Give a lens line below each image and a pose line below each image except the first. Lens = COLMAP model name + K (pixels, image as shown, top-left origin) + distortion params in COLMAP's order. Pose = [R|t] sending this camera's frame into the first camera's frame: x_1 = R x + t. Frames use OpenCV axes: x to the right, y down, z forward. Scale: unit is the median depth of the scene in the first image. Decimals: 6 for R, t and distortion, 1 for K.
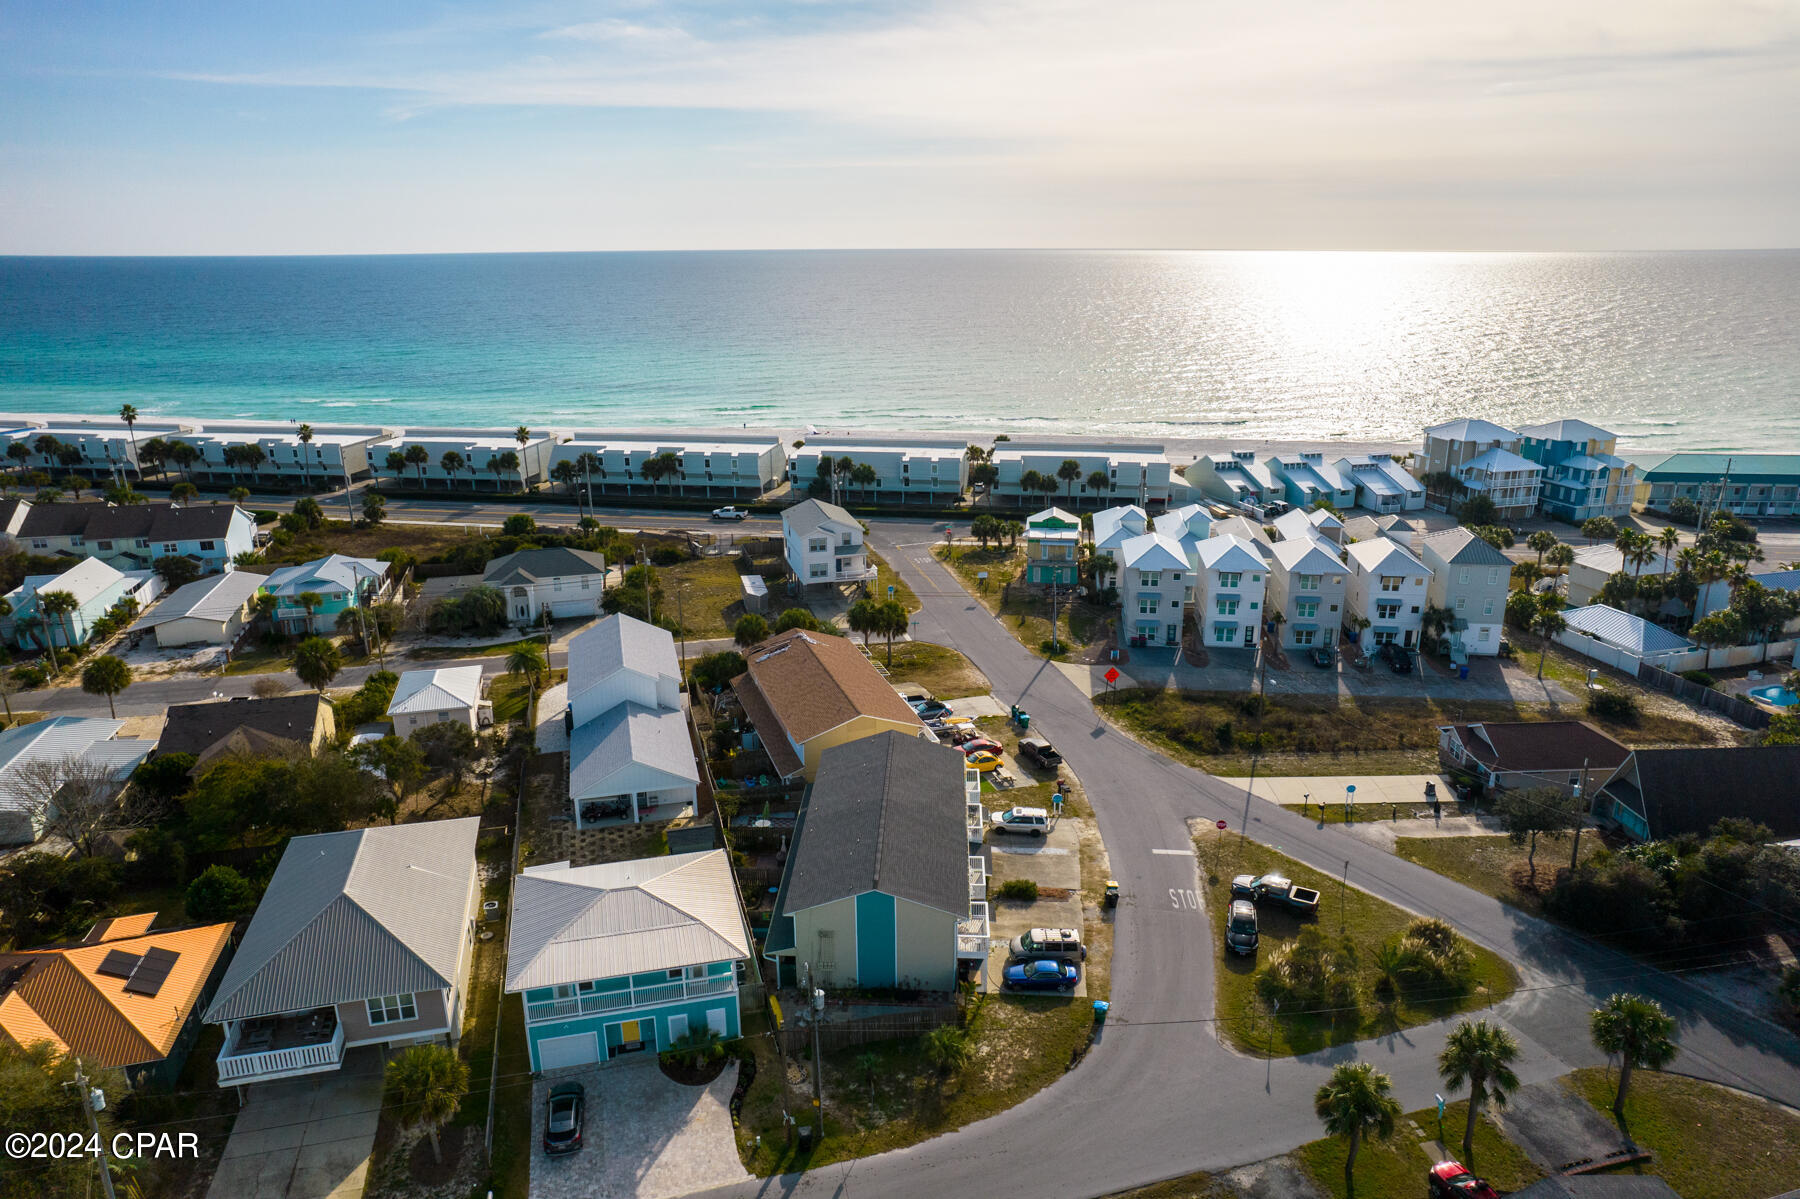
lens RADIAL K [[1151.4, 0, 884.6], [0, 1151.4, 590.1], [0, 0, 1]] dist [-0.077710, 0.068454]
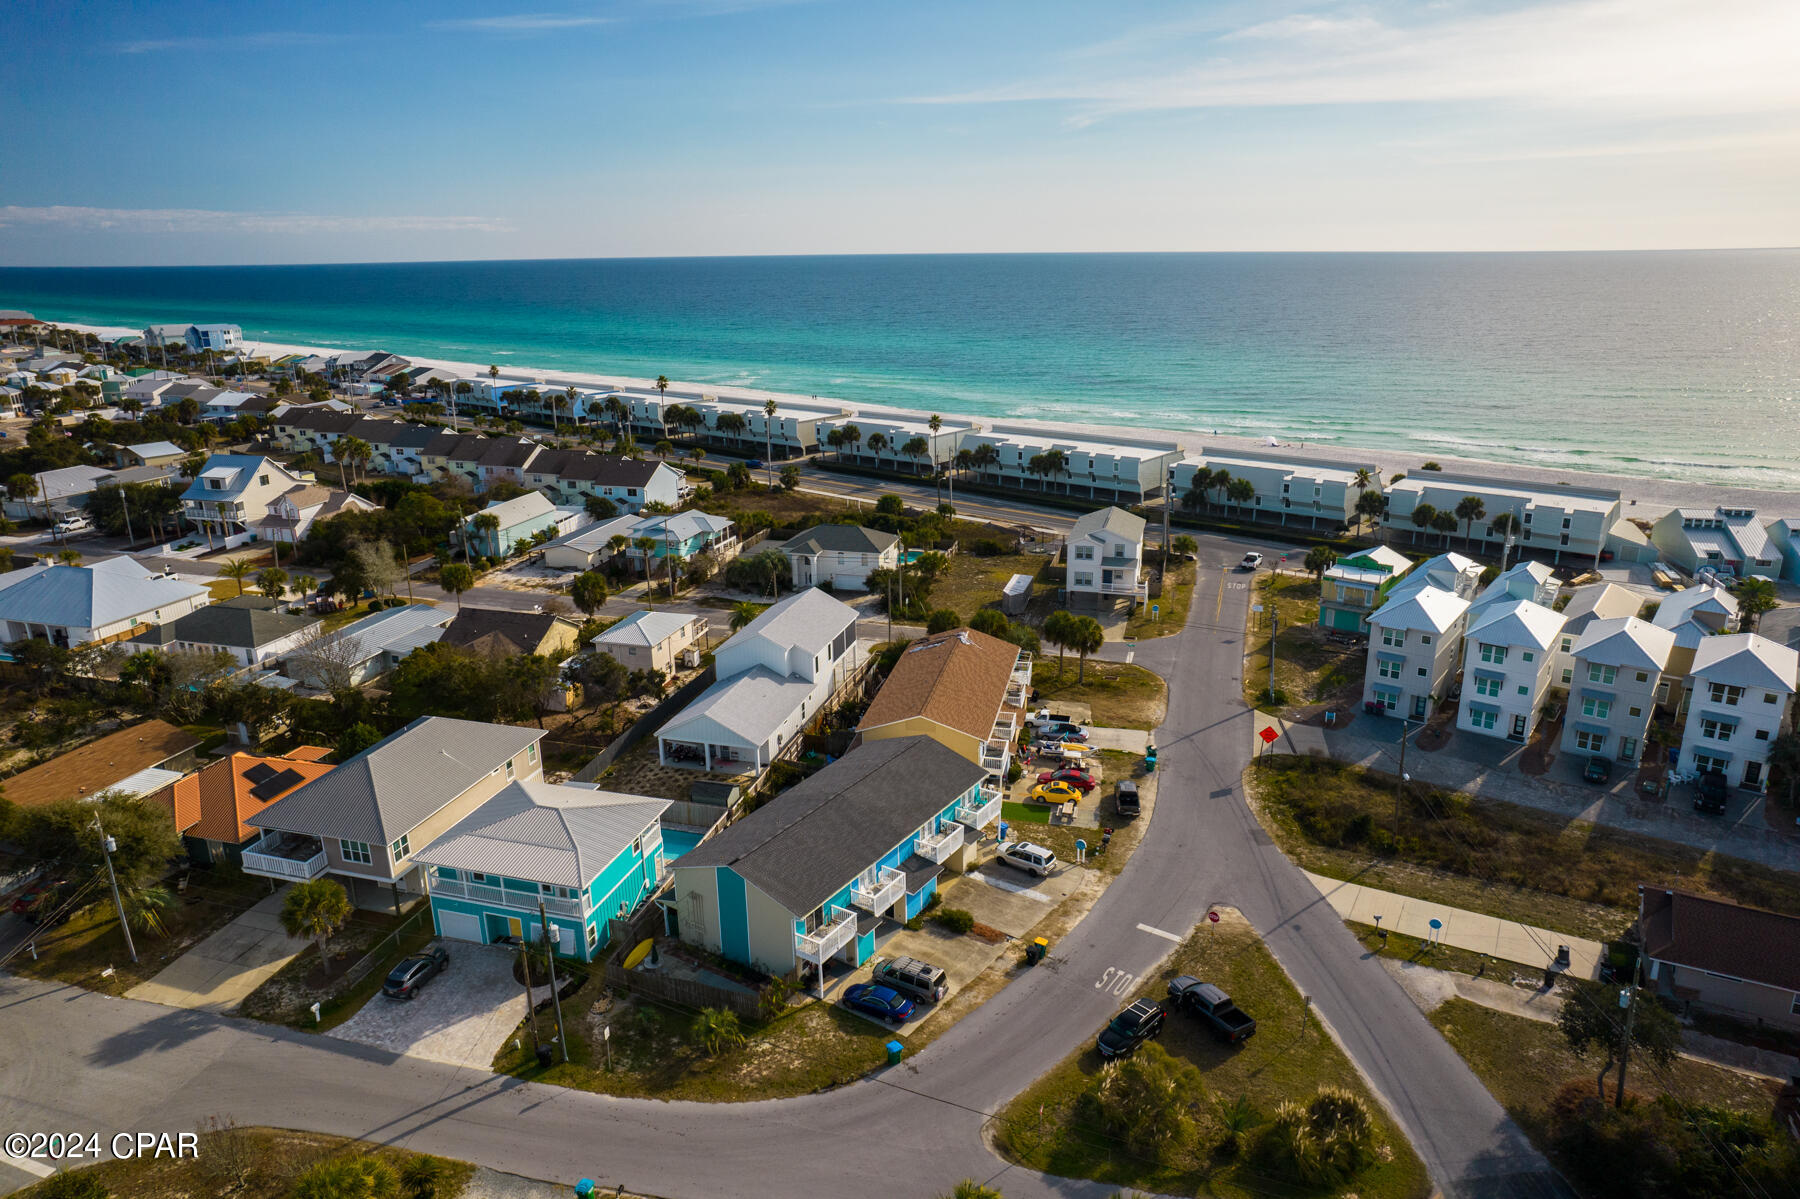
lens RADIAL K [[1151.4, 0, 893.7], [0, 1151.4, 570.4], [0, 0, 1]] dist [-0.077710, 0.068454]
pose [[0.860994, 0.130106, -0.491693, 0.318771], [-0.137857, 0.990237, 0.020626, -0.025055], [0.489576, 0.050025, 0.870524, 0.081186]]
